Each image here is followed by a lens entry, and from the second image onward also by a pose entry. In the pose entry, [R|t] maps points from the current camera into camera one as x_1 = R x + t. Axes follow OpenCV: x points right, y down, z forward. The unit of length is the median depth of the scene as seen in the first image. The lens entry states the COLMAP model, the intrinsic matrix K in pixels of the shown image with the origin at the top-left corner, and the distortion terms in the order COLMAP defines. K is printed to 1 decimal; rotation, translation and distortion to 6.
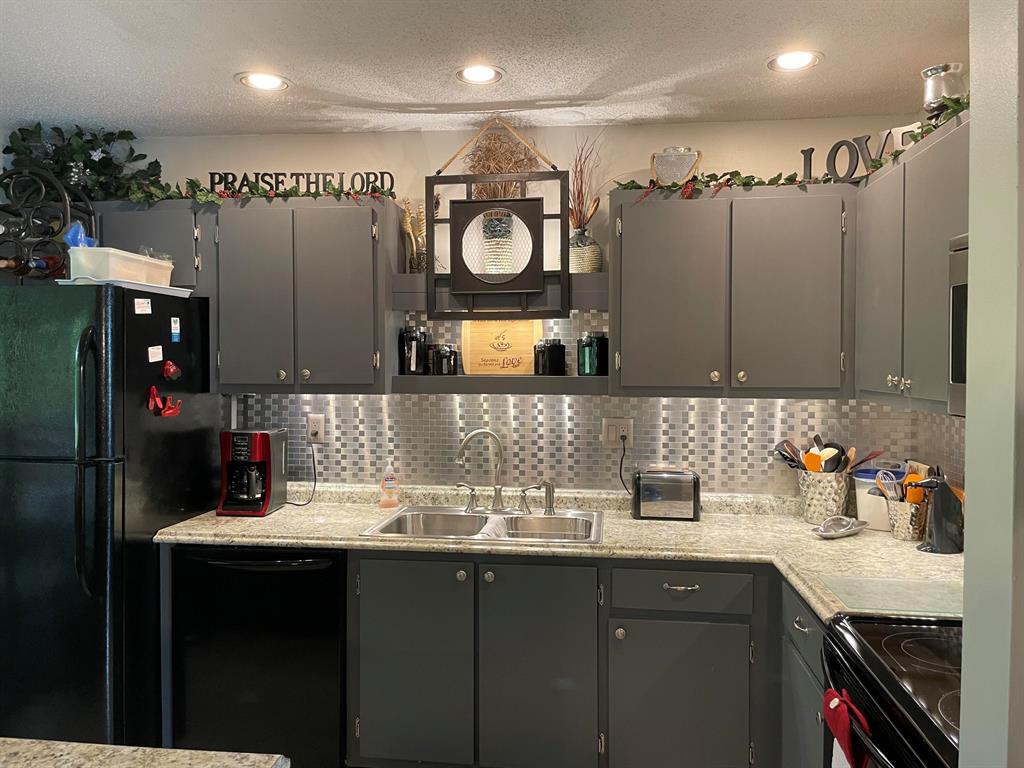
lens RADIAL K [[777.5, 0, 513.4], [0, 777.5, 383.8], [0, 0, 1]] dist [0.077915, -0.024156]
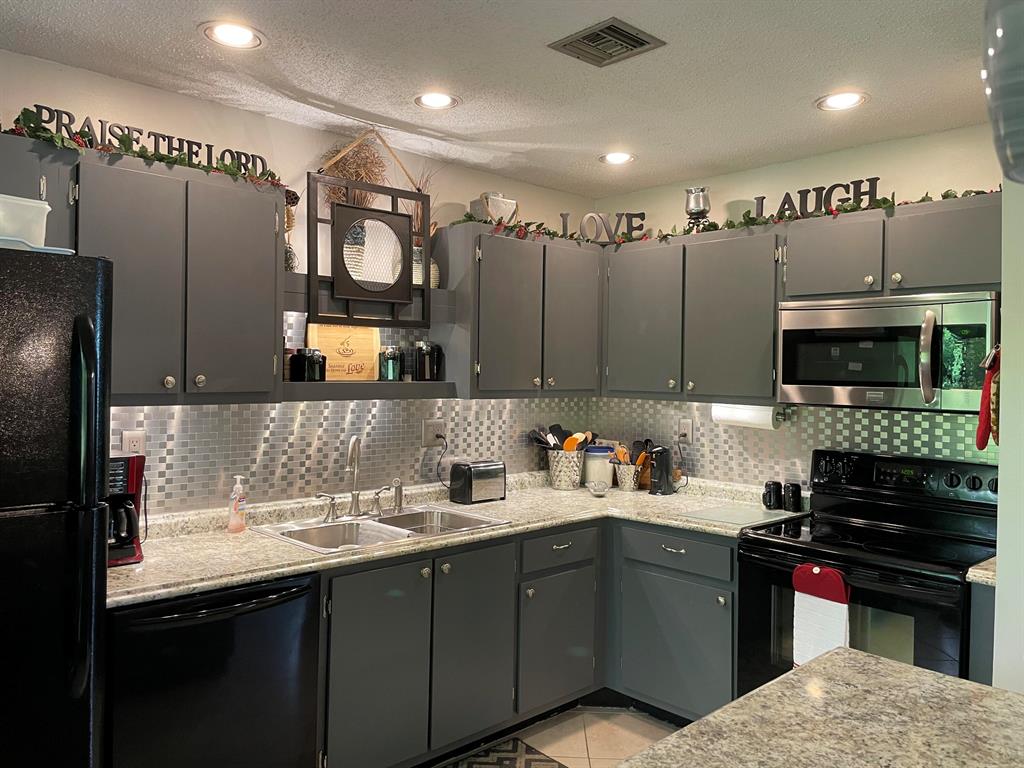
lens RADIAL K [[777.5, 0, 515.4], [0, 777.5, 381.3], [0, 0, 1]] dist [0.077915, -0.024156]
pose [[0.643797, -0.004943, 0.765180, -0.664914], [0.014779, 0.999873, -0.005976, -0.001829], [-0.765053, 0.015156, 0.643788, 0.193814]]
